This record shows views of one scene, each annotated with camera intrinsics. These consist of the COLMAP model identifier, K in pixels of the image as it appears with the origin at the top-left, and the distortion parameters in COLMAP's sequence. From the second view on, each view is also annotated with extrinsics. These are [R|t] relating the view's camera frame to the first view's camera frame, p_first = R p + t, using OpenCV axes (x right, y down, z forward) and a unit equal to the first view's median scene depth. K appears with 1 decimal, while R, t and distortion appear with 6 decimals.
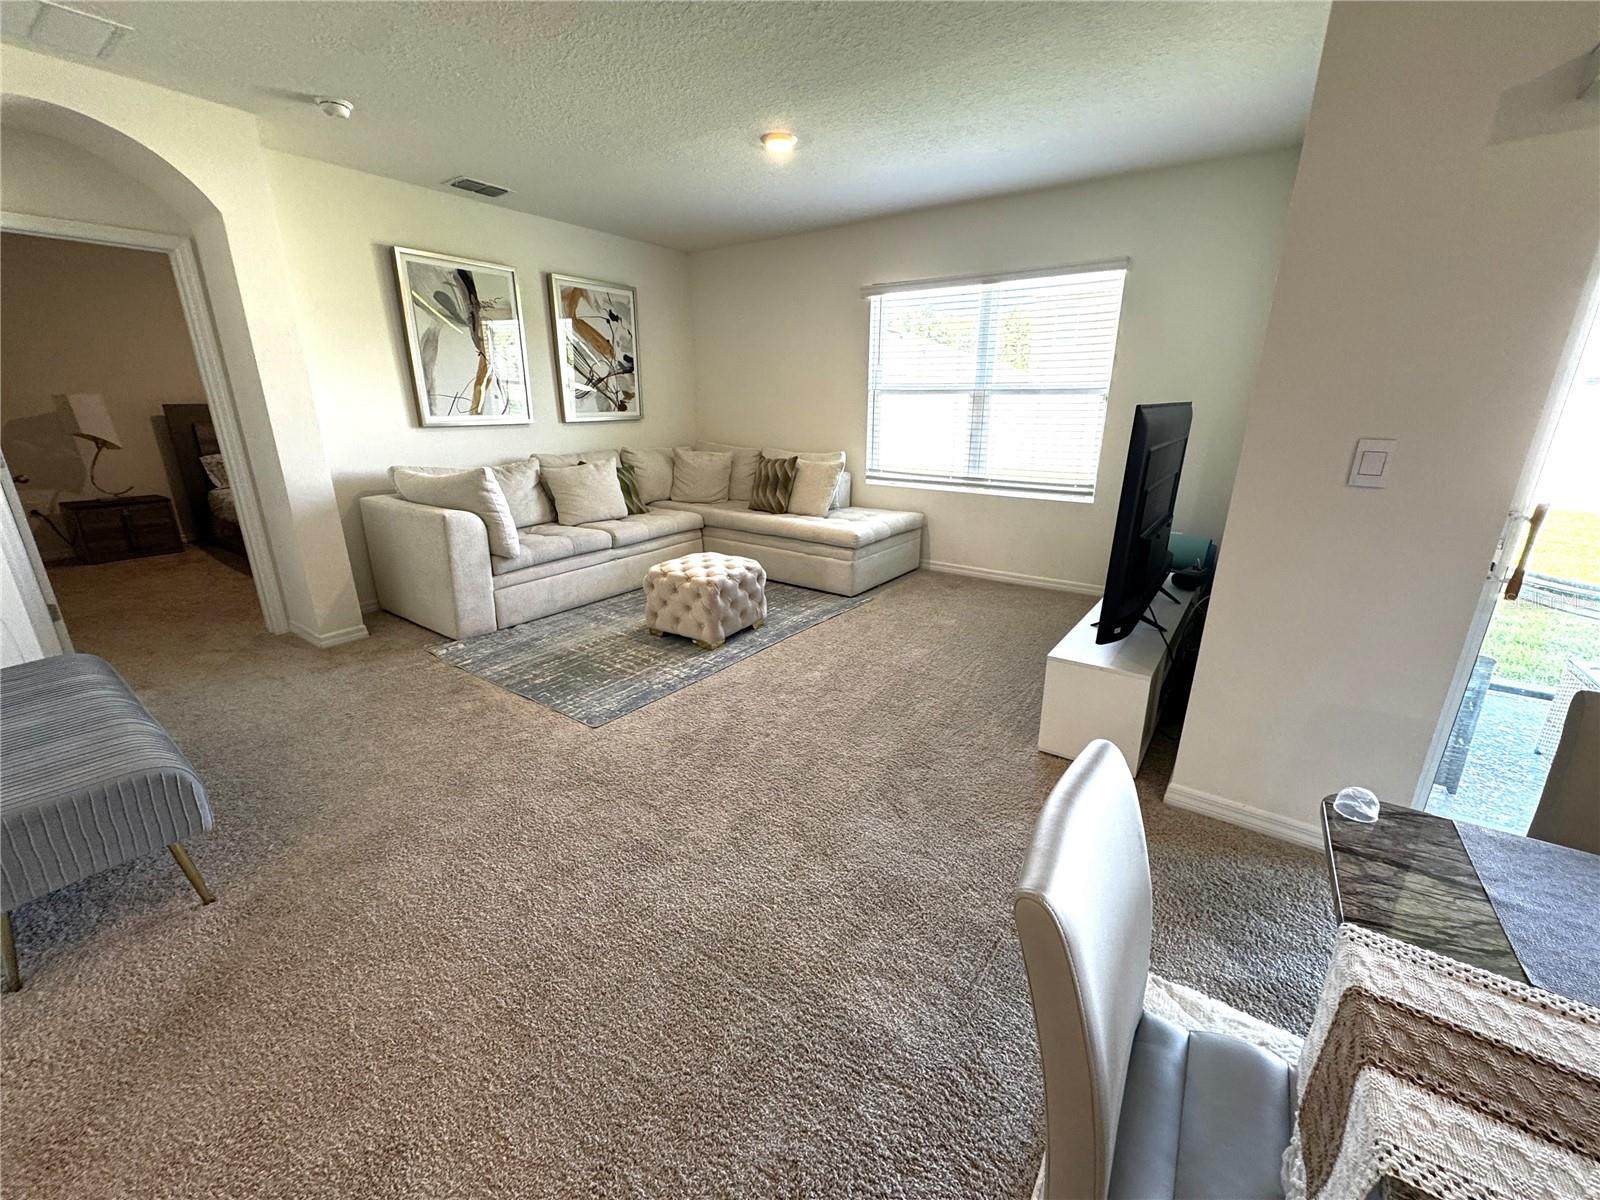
lens RADIAL K [[637.1, 0, 801.3], [0, 637.1, 595.7], [0, 0, 1]] dist [-0.002610, 0.000888]
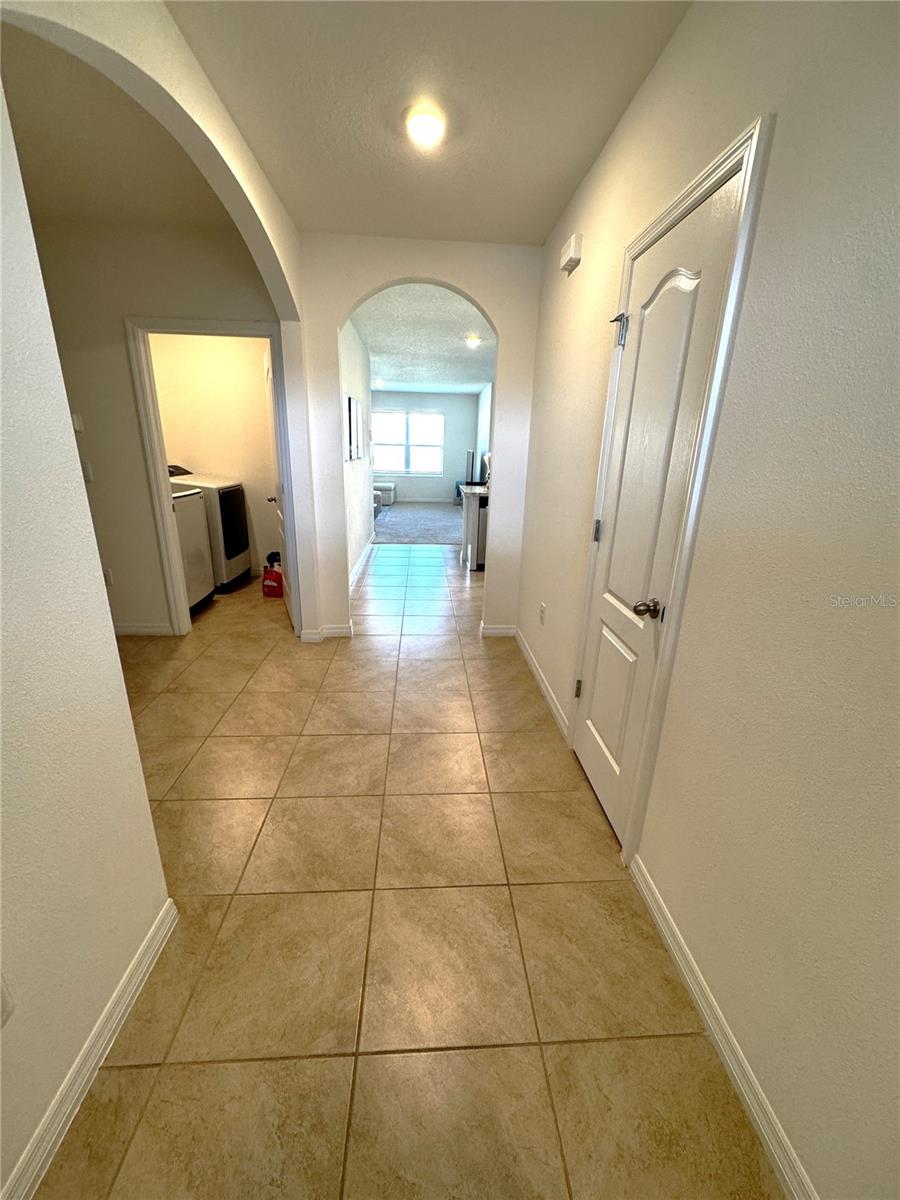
lens RADIAL K [[477.8, 0, 444.2], [0, 477.8, 608.3], [0, 0, 1]] dist [-0.002610, 0.000888]
pose [[0.794415, -0.172513, 0.582361, -1.310282], [0.158060, 0.984499, 0.076024, 0.408069], [-0.586449, 0.031654, 0.809368, -1.264781]]
